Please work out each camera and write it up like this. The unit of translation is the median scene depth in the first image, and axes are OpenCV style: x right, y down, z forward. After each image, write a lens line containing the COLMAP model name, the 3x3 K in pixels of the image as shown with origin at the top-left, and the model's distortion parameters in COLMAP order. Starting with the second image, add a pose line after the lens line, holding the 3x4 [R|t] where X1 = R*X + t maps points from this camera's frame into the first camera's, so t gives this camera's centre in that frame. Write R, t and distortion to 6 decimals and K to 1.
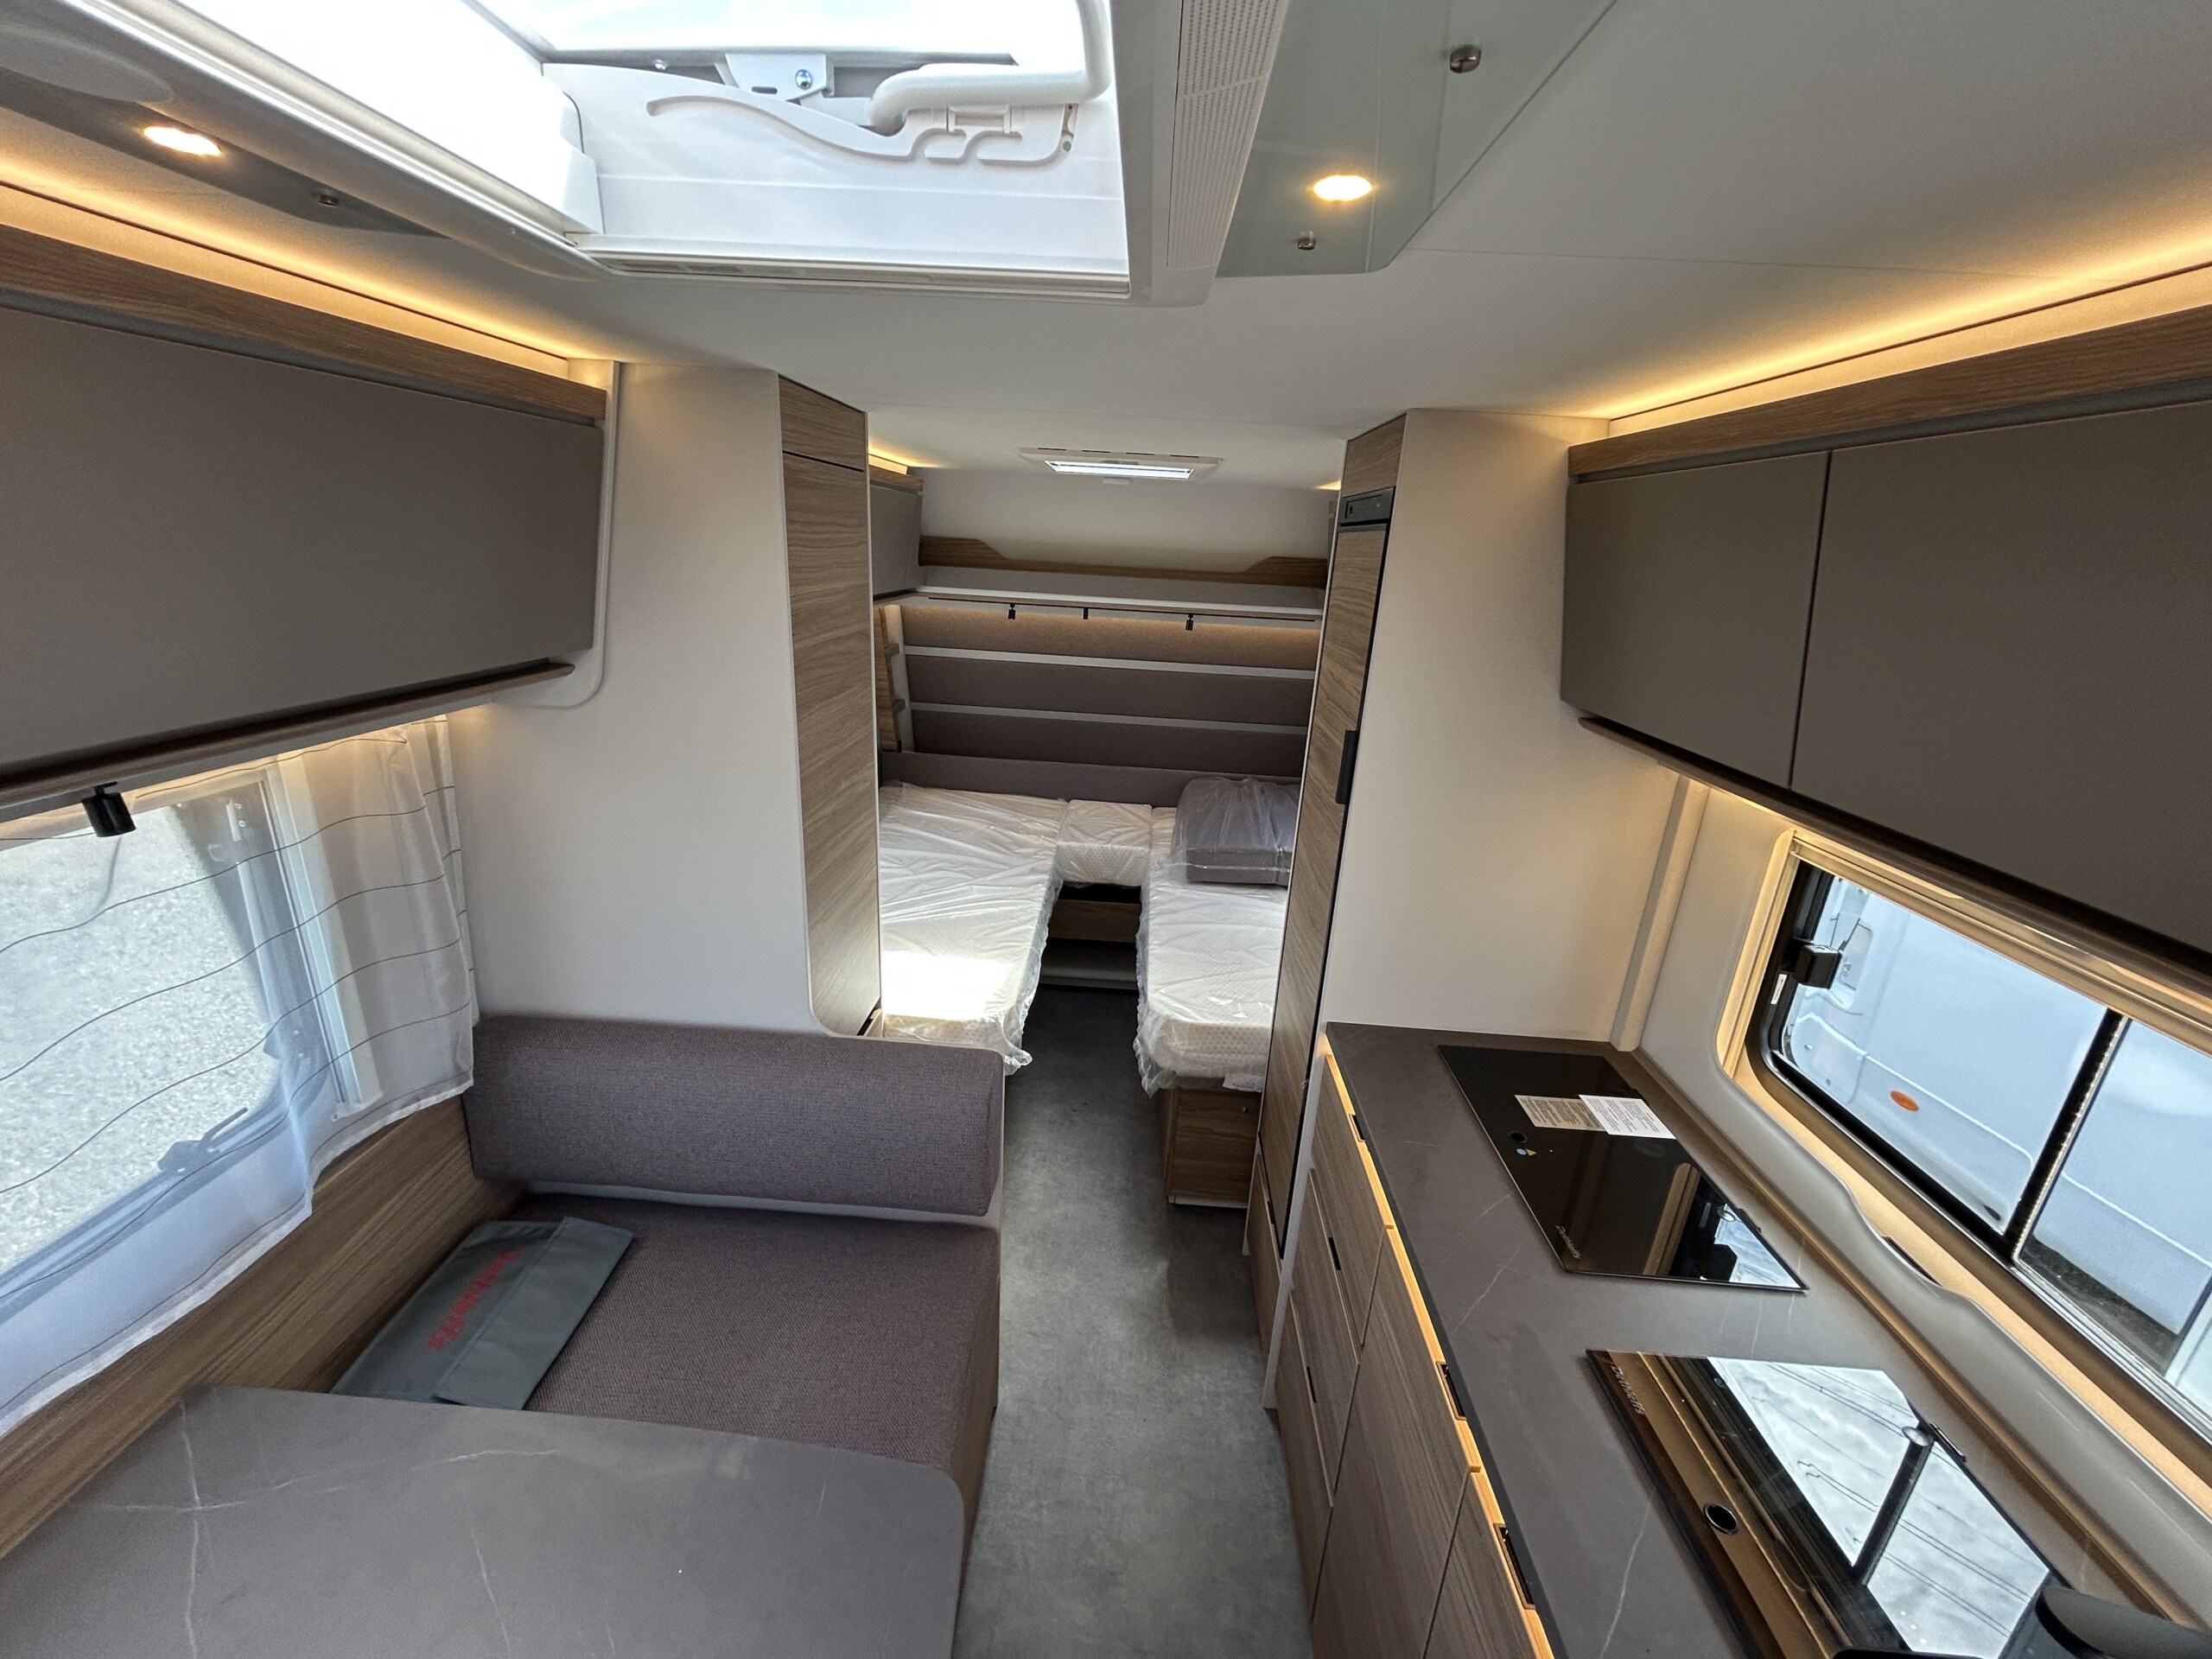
lens RADIAL K [[891.9, 0, 1100.0], [0, 891.9, 827.6], [0, 0, 1]] dist [-0.002059, 0.000351]
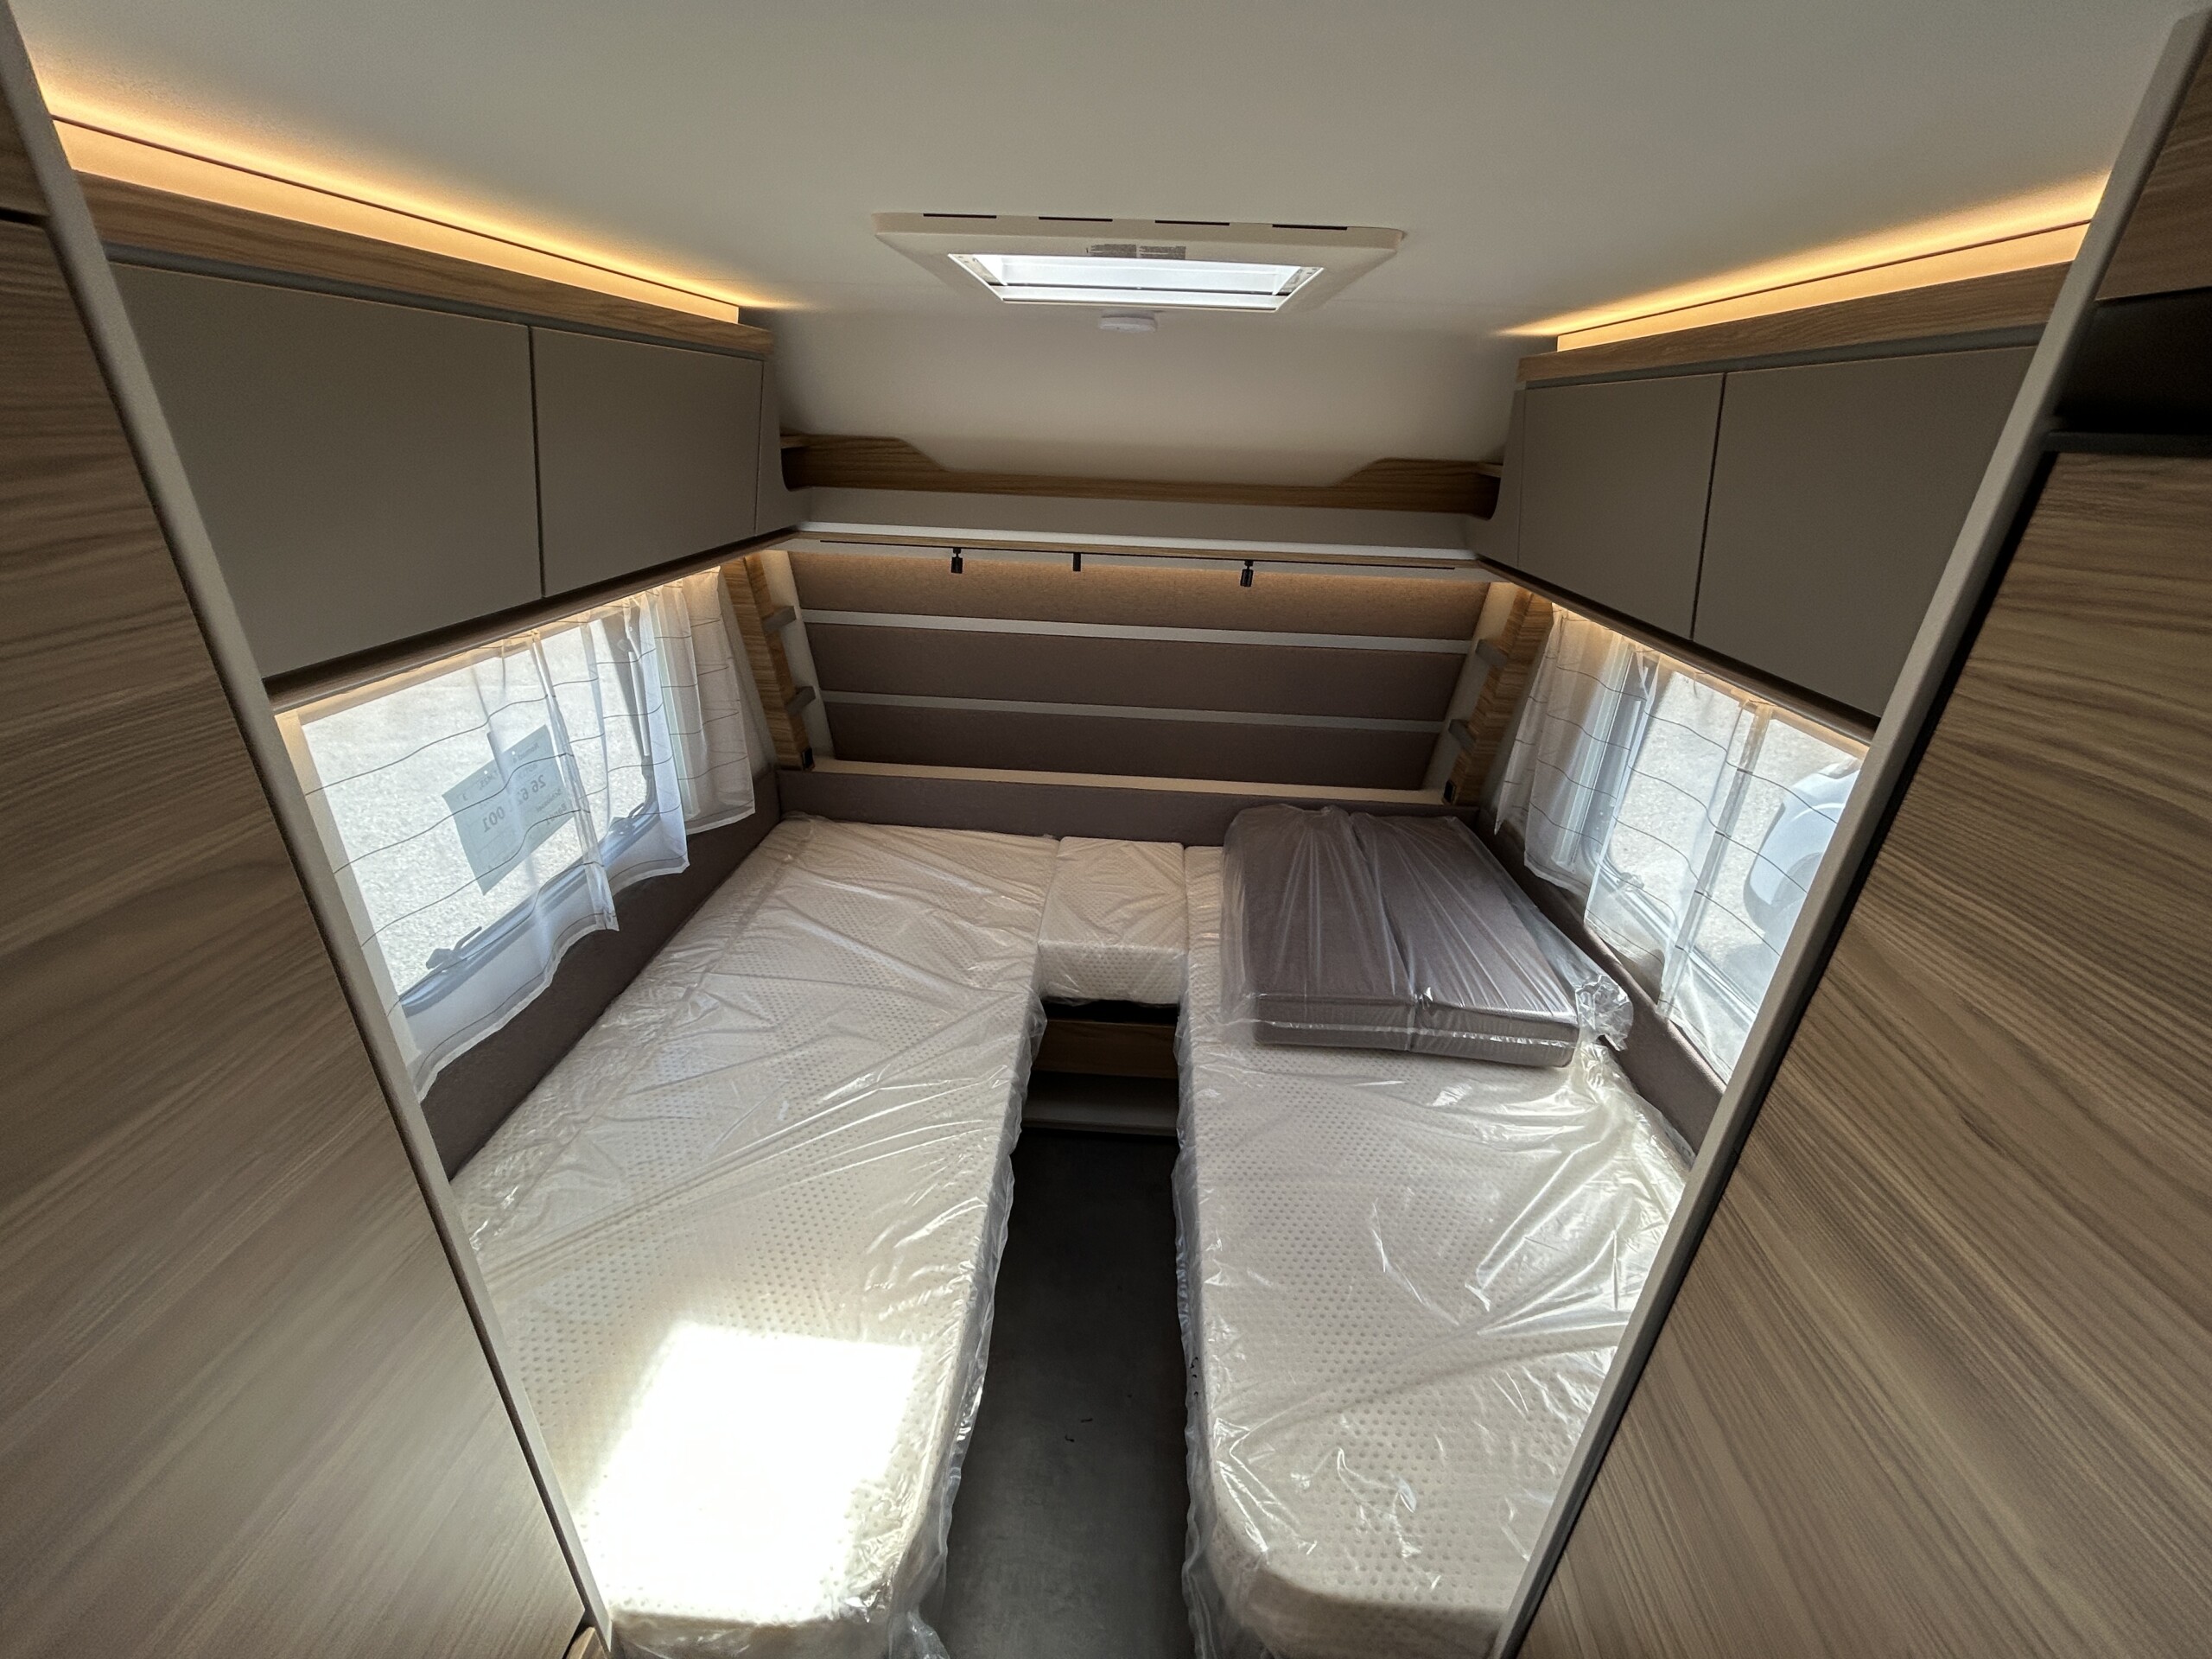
lens RADIAL K [[891.9, 0, 1098.7], [0, 891.9, 828.5], [0, 0, 1]] dist [-0.002059, 0.000351]
pose [[0.999819, -0.015579, -0.010887, 0.002682], [0.016721, 0.993319, 0.114179, -0.132582], [0.009036, -0.114340, 0.993401, 0.383228]]
